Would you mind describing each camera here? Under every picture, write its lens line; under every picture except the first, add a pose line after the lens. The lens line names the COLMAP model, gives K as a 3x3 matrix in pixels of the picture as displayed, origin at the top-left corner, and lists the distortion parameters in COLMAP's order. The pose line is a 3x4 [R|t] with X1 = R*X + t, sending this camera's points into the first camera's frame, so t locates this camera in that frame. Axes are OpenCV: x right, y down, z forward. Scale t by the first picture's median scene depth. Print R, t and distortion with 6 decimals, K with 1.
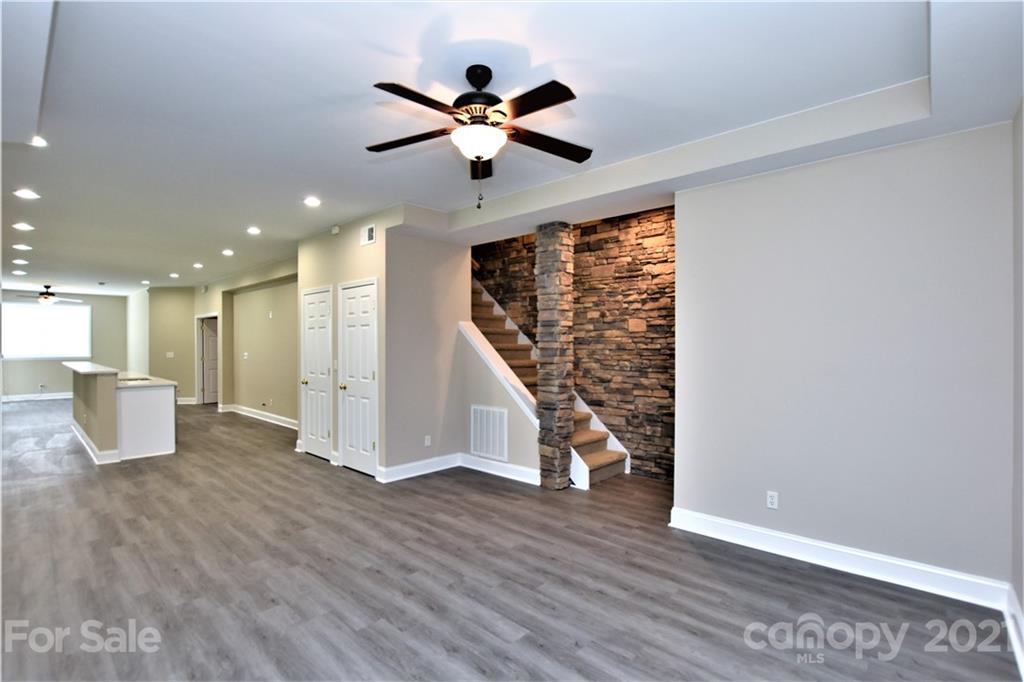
lens RADIAL K [[469.5, 0, 515.4], [0, 469.5, 345.1], [0, 0, 1]] dist [-0.015613, 0.000916]
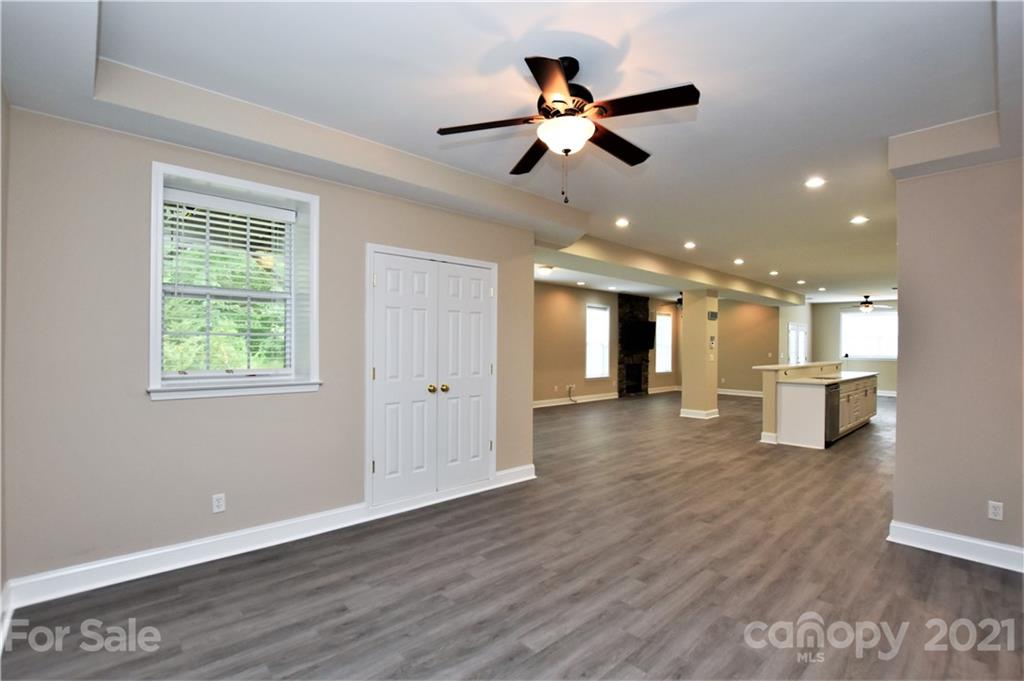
lens RADIAL K [[469.5, 0, 515.9], [0, 469.5, 344.5], [0, 0, 1]] dist [-0.015613, 0.000916]
pose [[-0.069028, -0.005744, -0.997598, 0.616848], [-0.005186, 0.999972, -0.005399, 0.009192], [0.997601, 0.004801, -0.069056, 0.662627]]
